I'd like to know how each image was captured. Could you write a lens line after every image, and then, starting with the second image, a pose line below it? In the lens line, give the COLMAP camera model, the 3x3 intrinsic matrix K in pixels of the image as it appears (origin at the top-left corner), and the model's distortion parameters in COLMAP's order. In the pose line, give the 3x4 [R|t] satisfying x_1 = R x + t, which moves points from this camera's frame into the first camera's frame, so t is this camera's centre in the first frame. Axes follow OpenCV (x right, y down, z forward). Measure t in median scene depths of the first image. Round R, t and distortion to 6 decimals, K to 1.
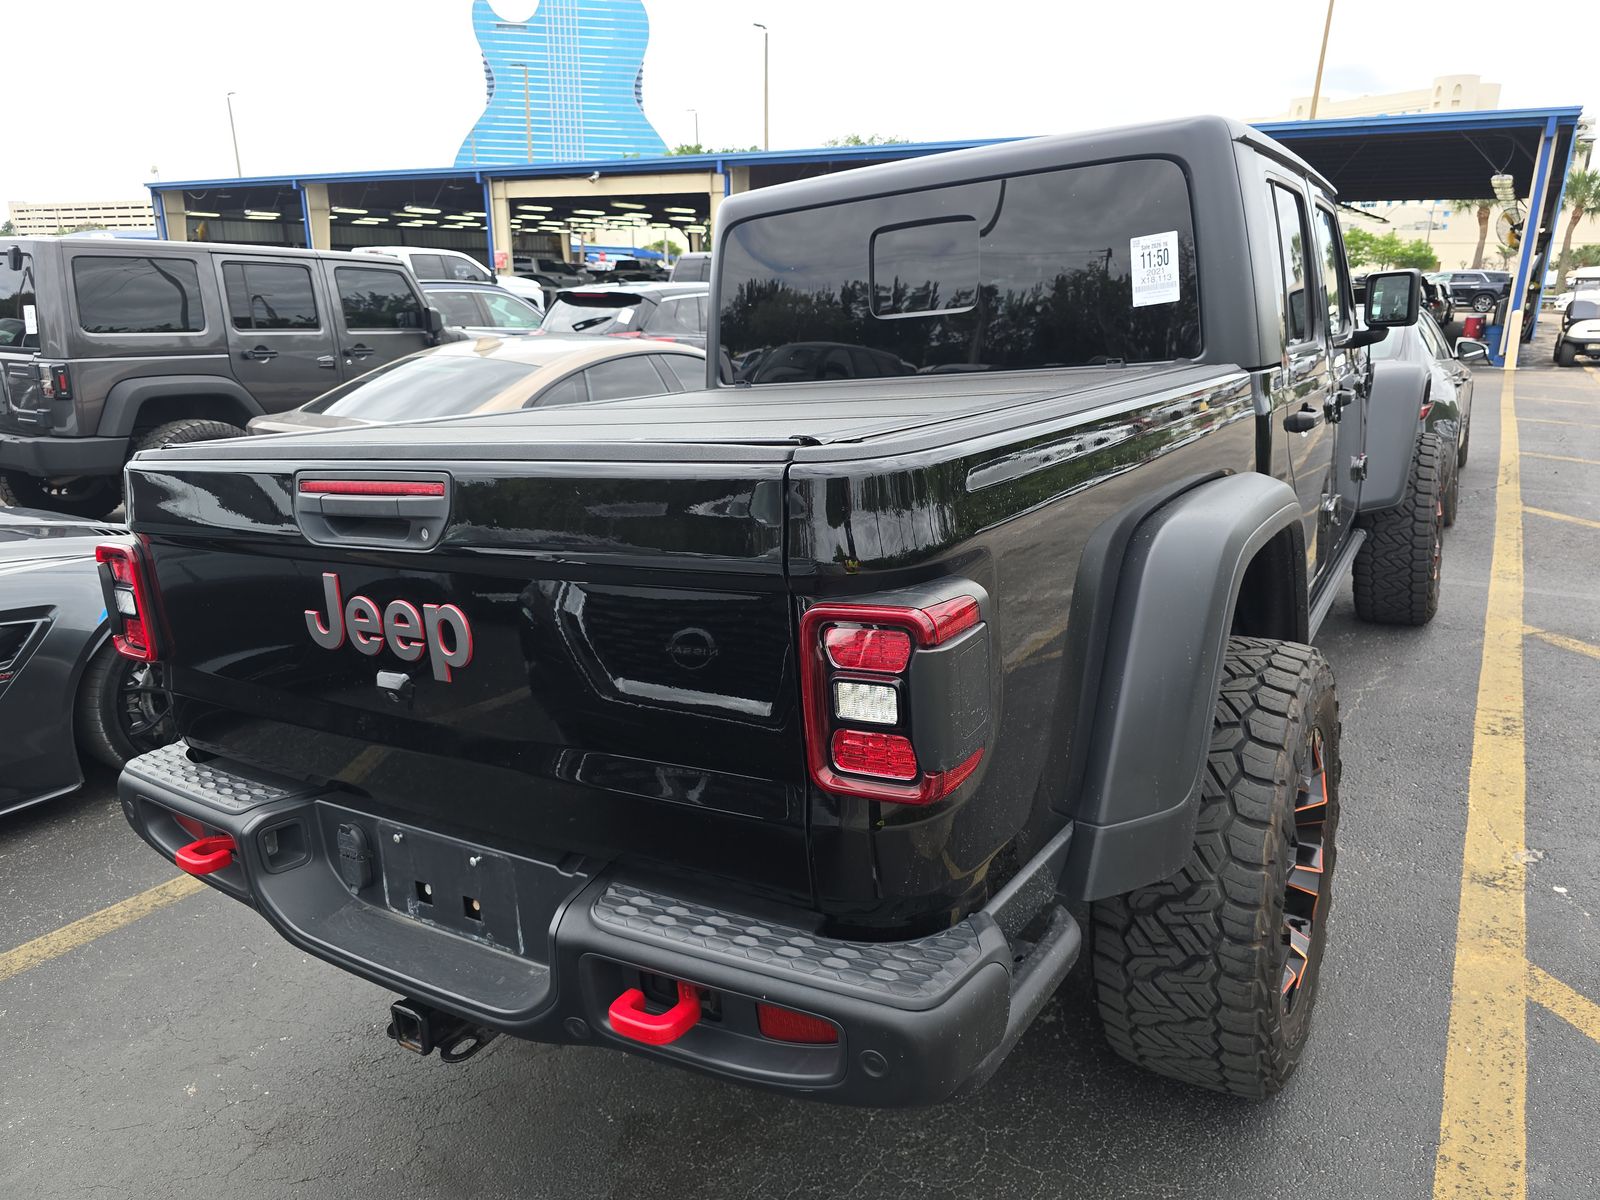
lens RADIAL K [[1121.0, 0, 764.6], [0, 1121.0, 600.9], [0, 0, 1]] dist [0.054476, -0.055291]
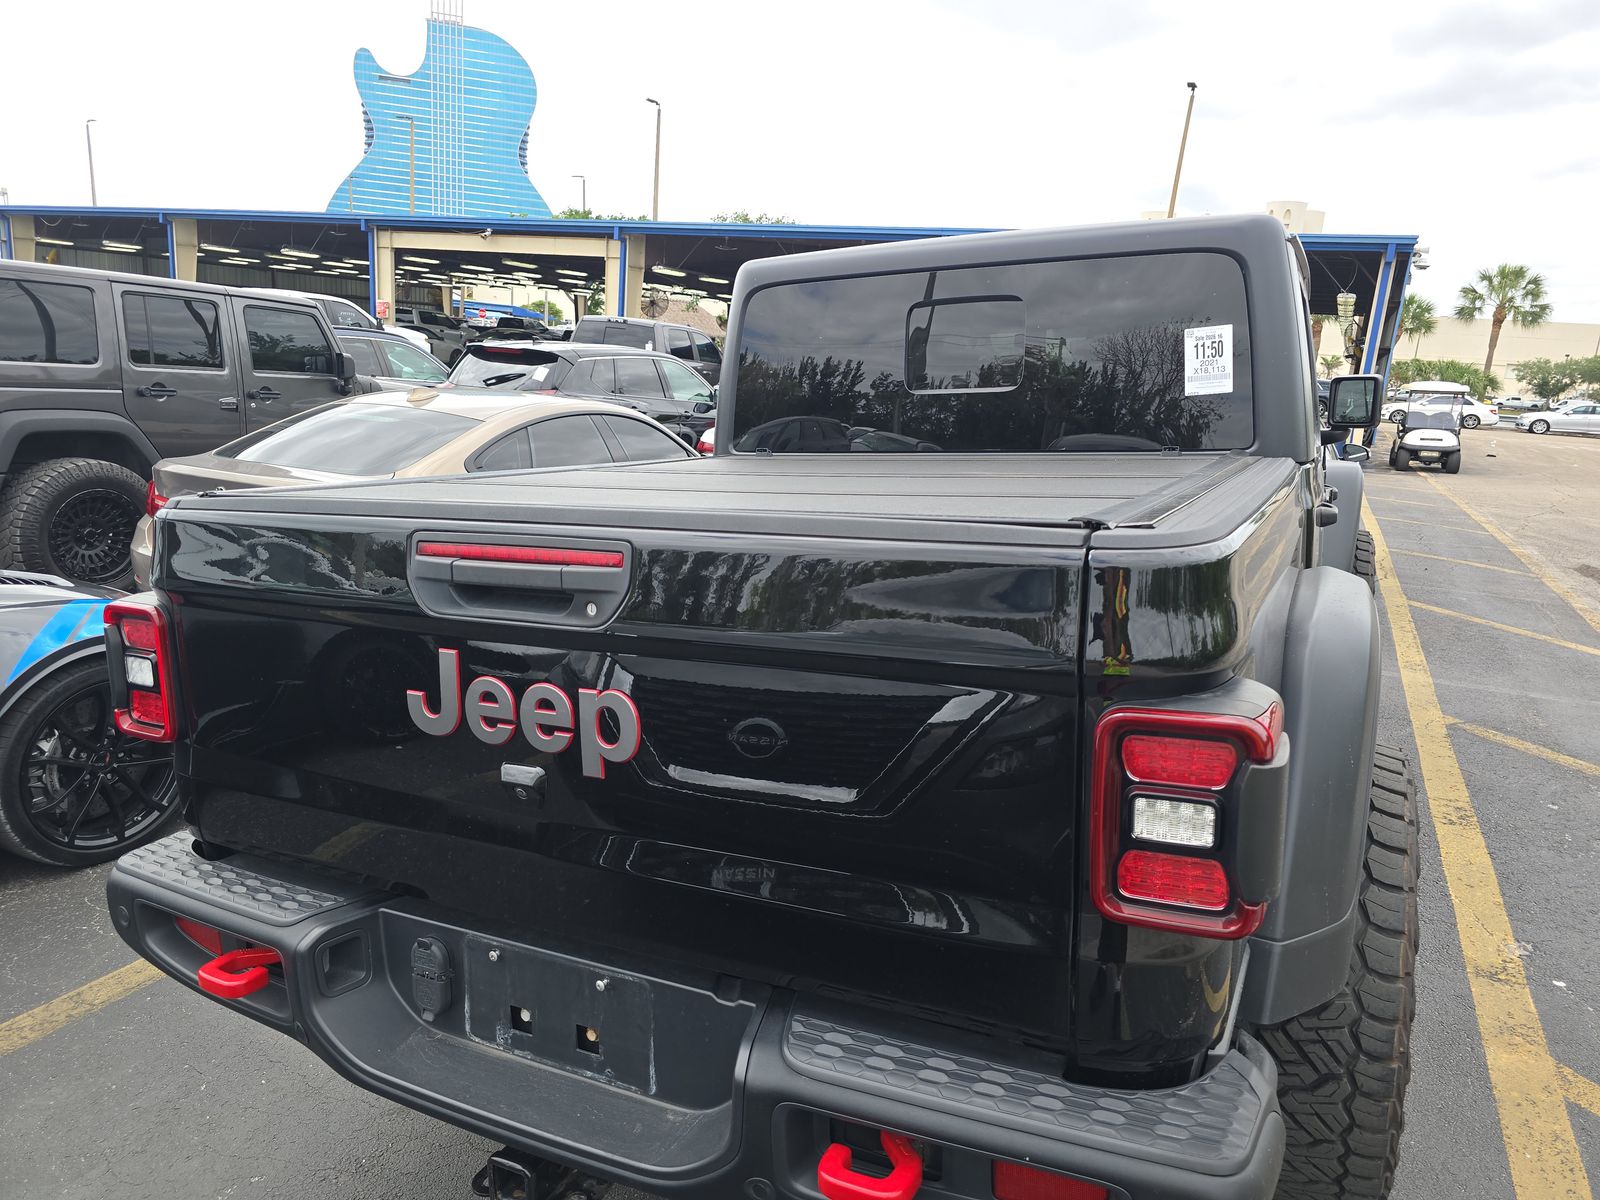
lens RADIAL K [[1124.5, 0, 779.2], [0, 1124.5, 596.5], [0, 0, 1]] dist [0.053156, -0.047843]
pose [[0.991453, 0.033203, 0.126172, -0.155612], [-0.025166, 0.997583, -0.064765, -0.009484], [-0.128017, 0.061036, 0.989892, 0.065339]]
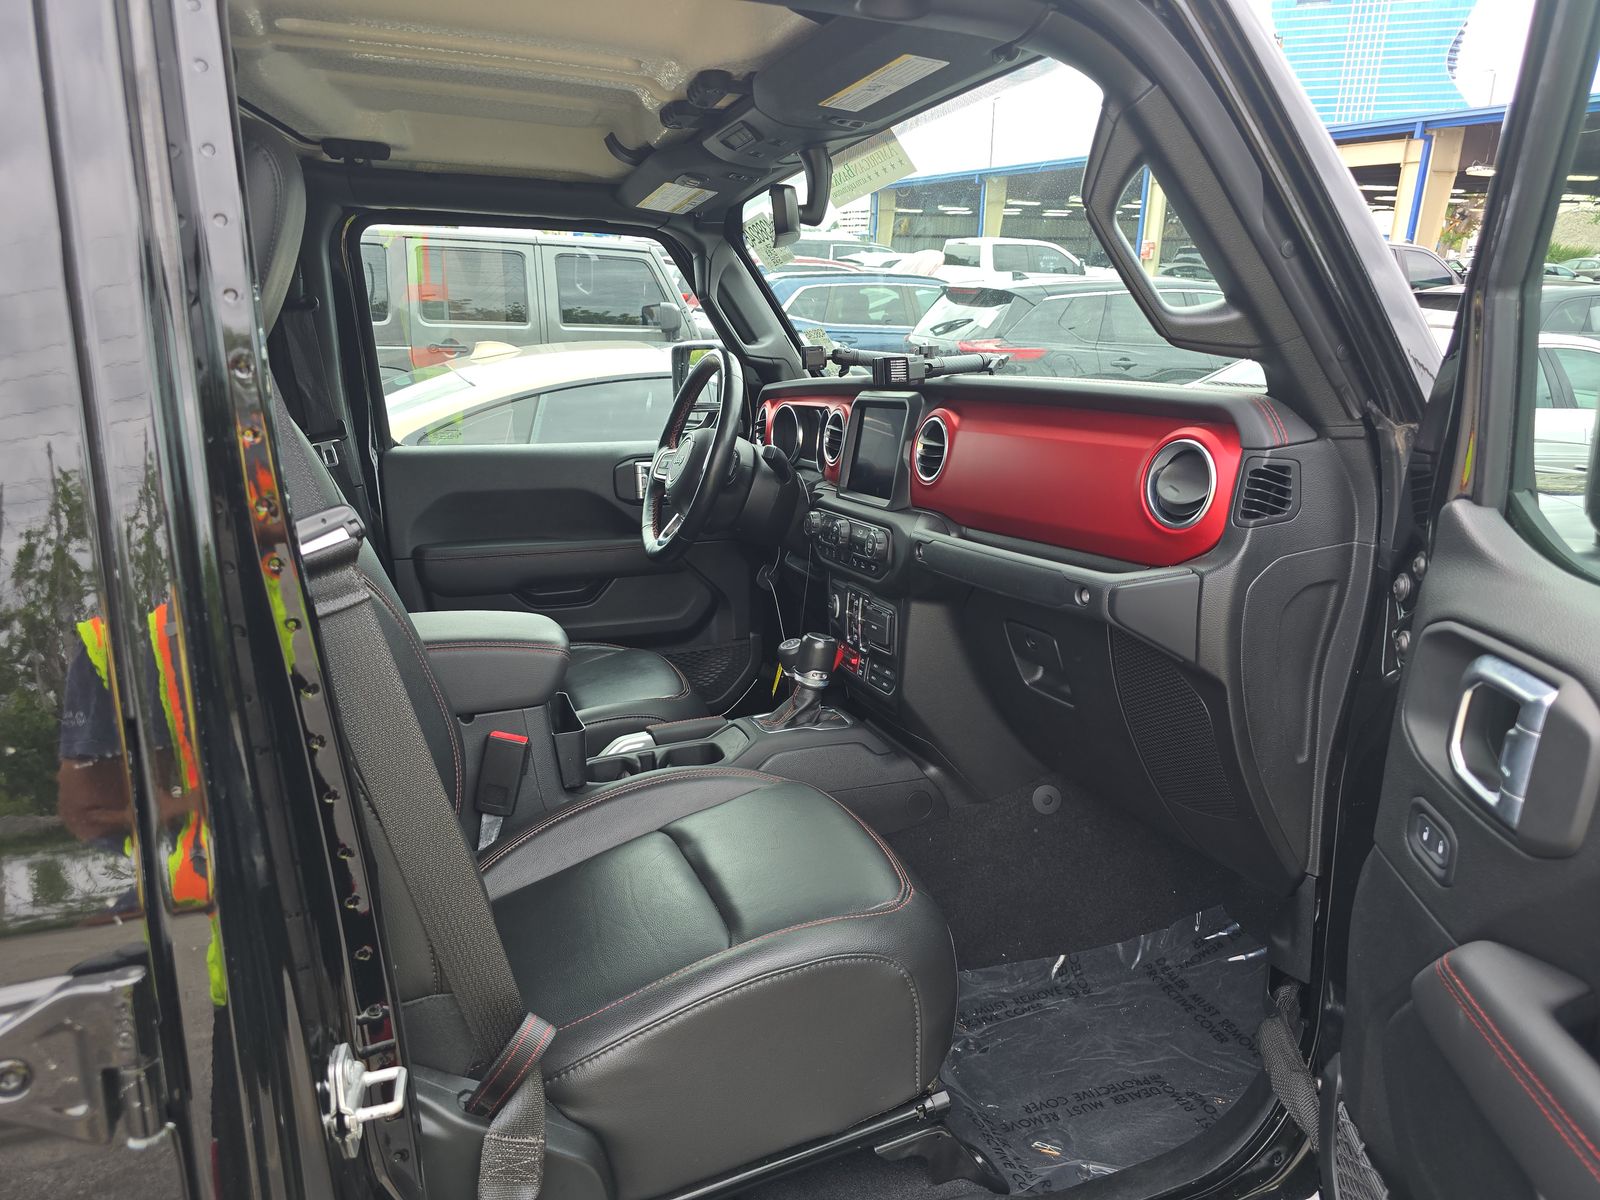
lens RADIAL K [[1124.5, 0, 779.2], [0, 1124.5, 596.5], [0, 0, 1]] dist [0.053156, -0.047843]
pose [[0.827317, 0.162739, -0.537645, 0.905229], [-0.161876, 0.985582, 0.049233, -0.341213], [0.537905, 0.046300, 0.841733, 1.197852]]
